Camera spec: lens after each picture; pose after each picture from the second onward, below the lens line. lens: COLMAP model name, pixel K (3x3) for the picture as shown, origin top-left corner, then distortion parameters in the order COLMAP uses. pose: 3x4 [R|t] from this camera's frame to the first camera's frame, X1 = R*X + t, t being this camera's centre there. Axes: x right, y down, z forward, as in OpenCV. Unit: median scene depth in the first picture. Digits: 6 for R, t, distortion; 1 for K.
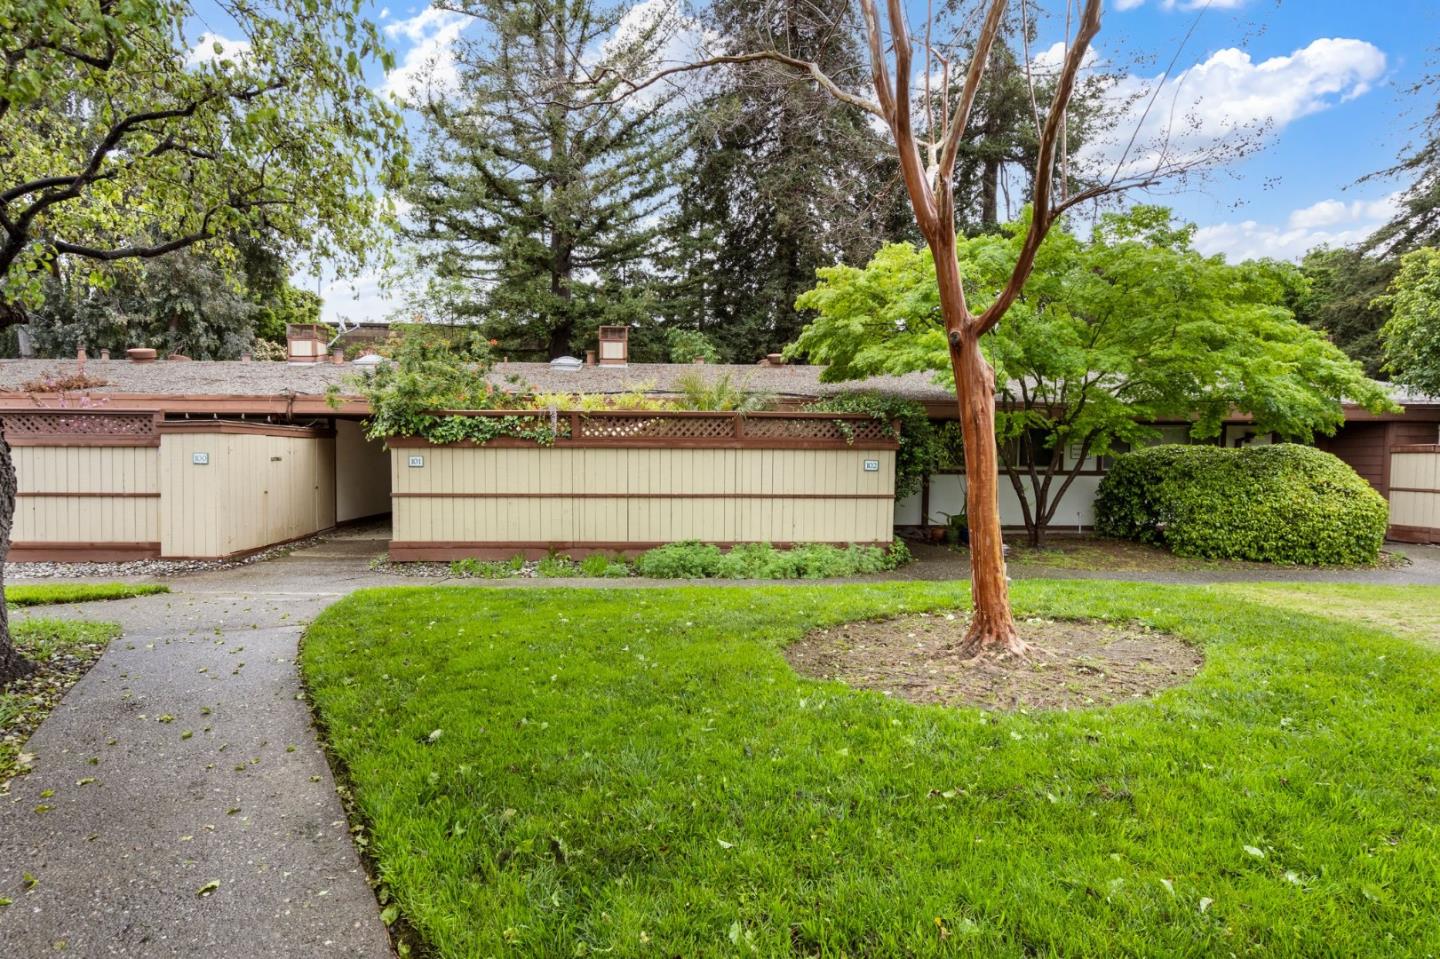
lens RADIAL K [[730.8, 0, 719.9], [0, 730.8, 482.8], [0, 0, 1]] dist [-0.003762, -0.000798]
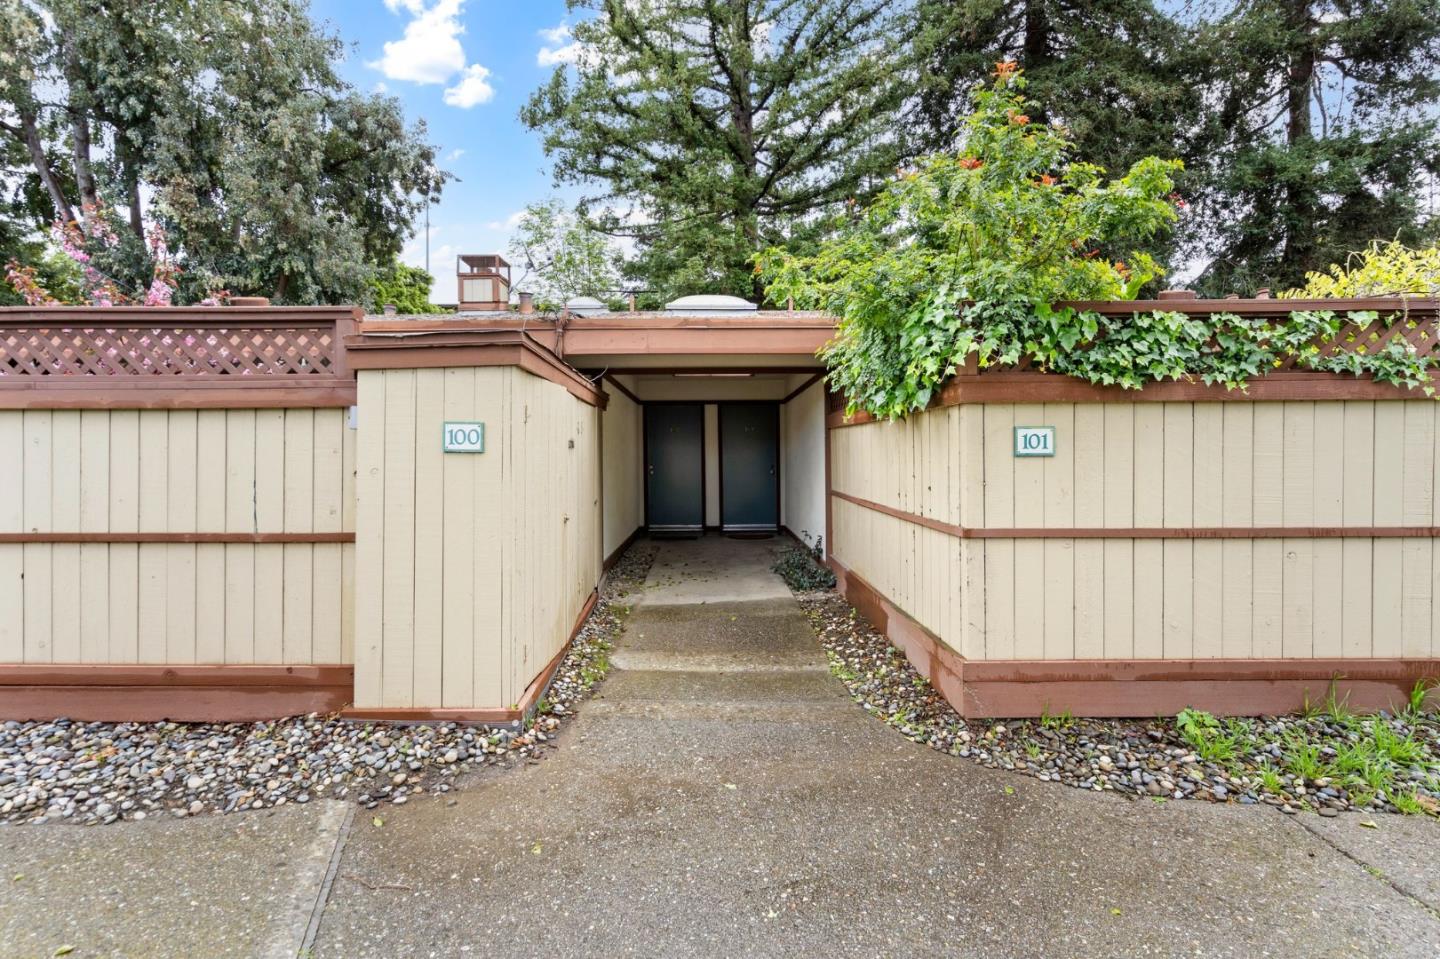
lens RADIAL K [[660.5, 0, 699.1], [0, 660.5, 458.6], [0, 0, 1]] dist [-0.005472, 0.002144]
pose [[0.999033, -0.009235, -0.042976, -0.560241], [0.007888, 0.999475, -0.031414, -0.011114], [0.043244, 0.031045, 0.998582, 0.653431]]
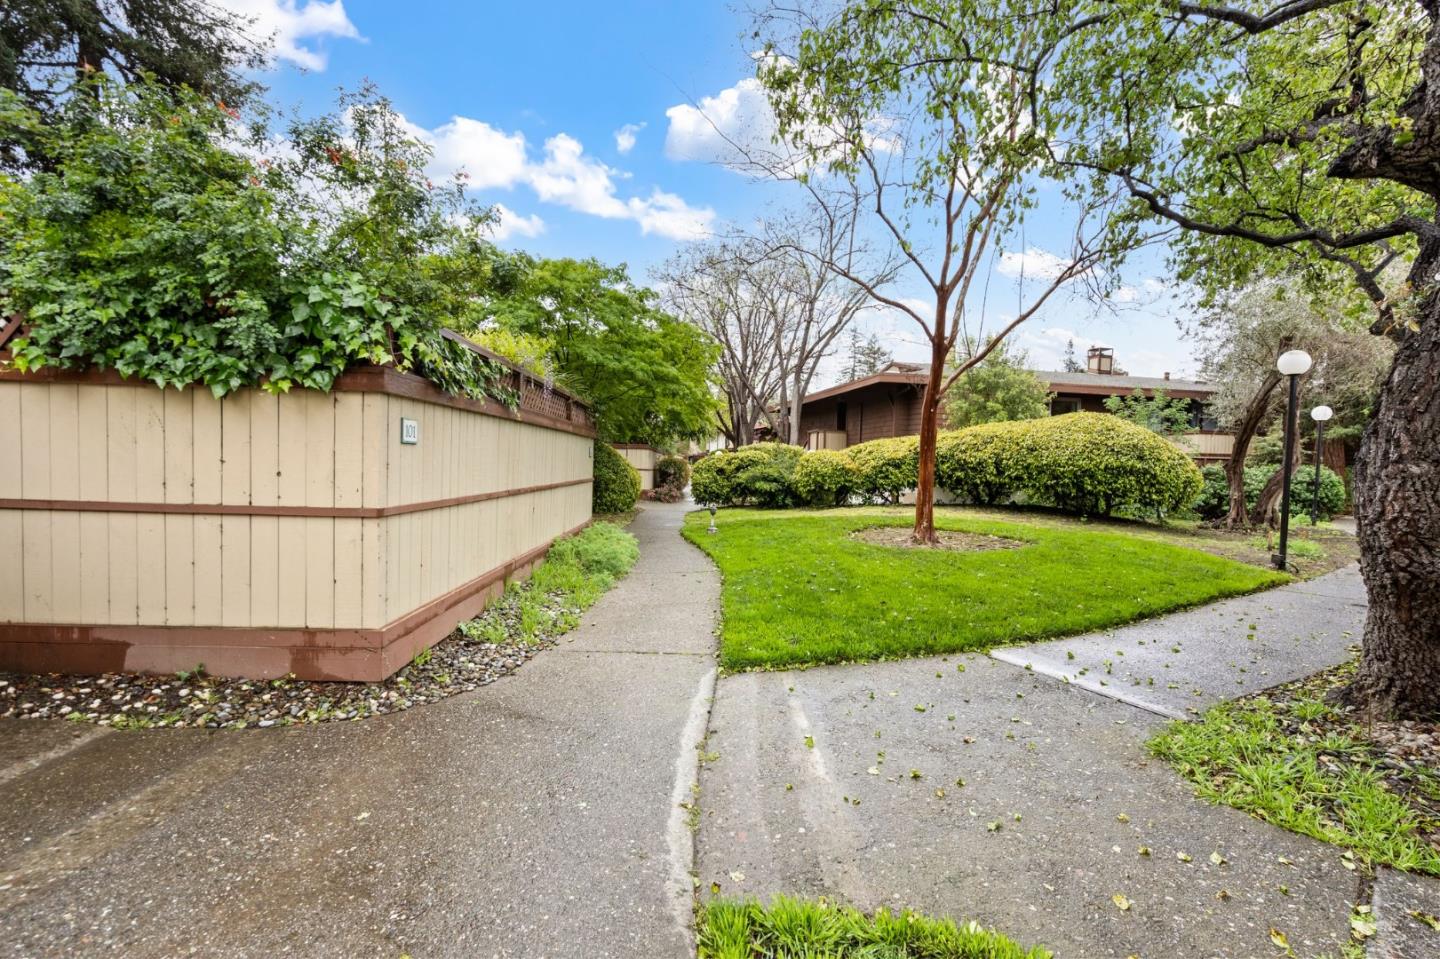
lens RADIAL K [[660.5, 0, 714.4], [0, 660.5, 483.0], [0, 0, 1]] dist [-0.005472, 0.002144]
pose [[0.002901, -0.034443, 0.999402, -0.794621], [0.007542, 0.999379, 0.034421, -0.010295], [-0.999967, 0.007438, 0.003159, 0.805549]]
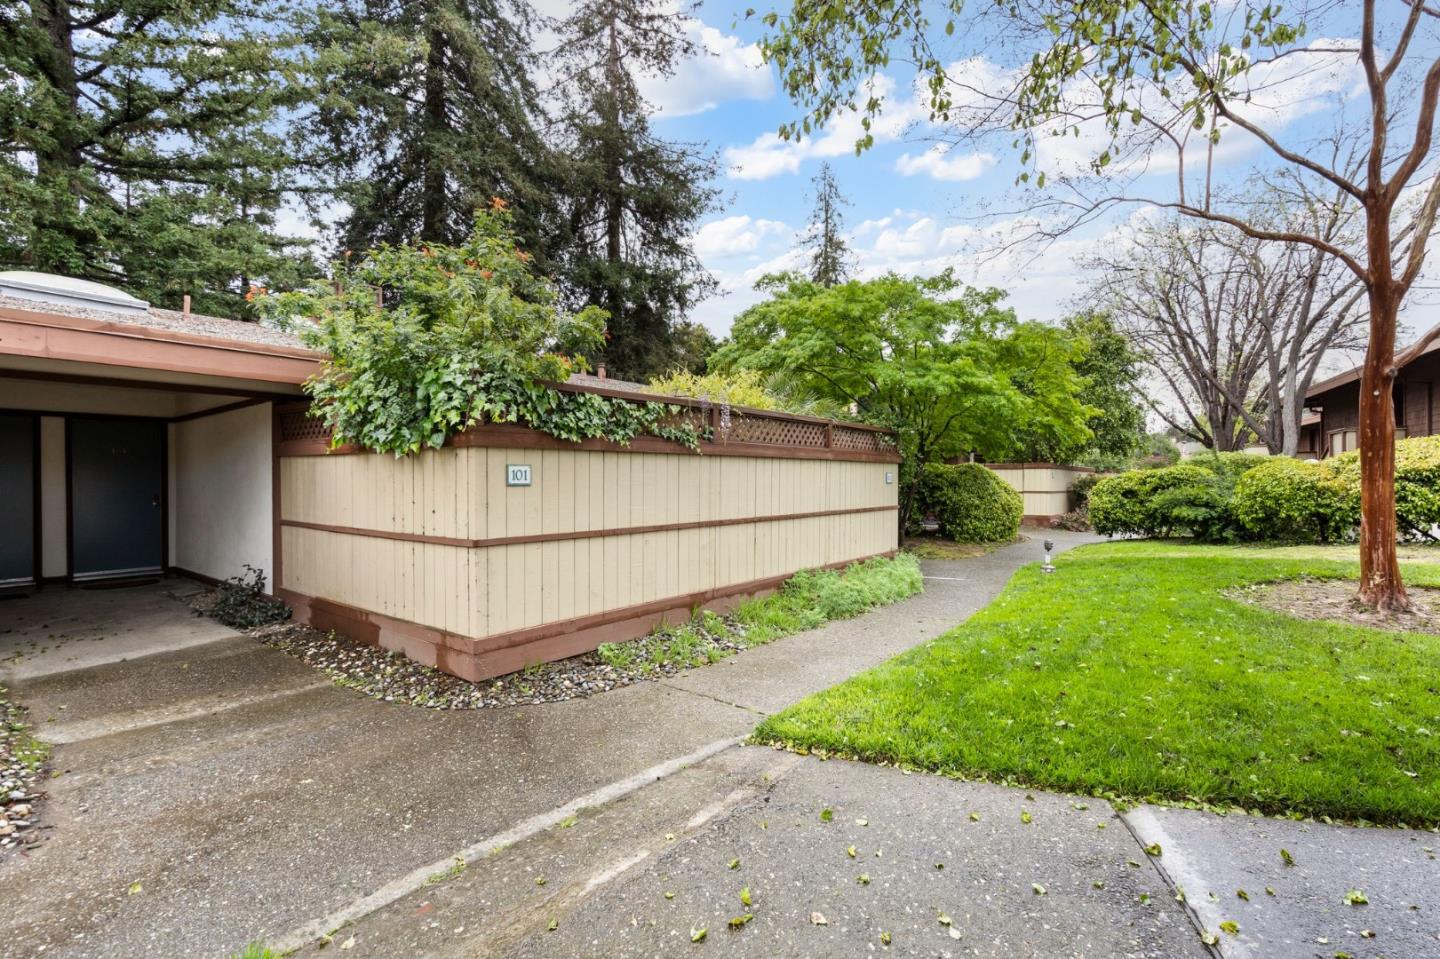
lens RADIAL K [[660.5, 0, 713.2], [0, 660.5, 475.5], [0, 0, 1]] dist [-0.005472, 0.002144]
pose [[0.652962, -0.002410, 0.757387, -0.669759], [0.033584, 0.999103, -0.025775, -0.011805], [-0.756646, 0.042266, 0.652458, 0.581364]]
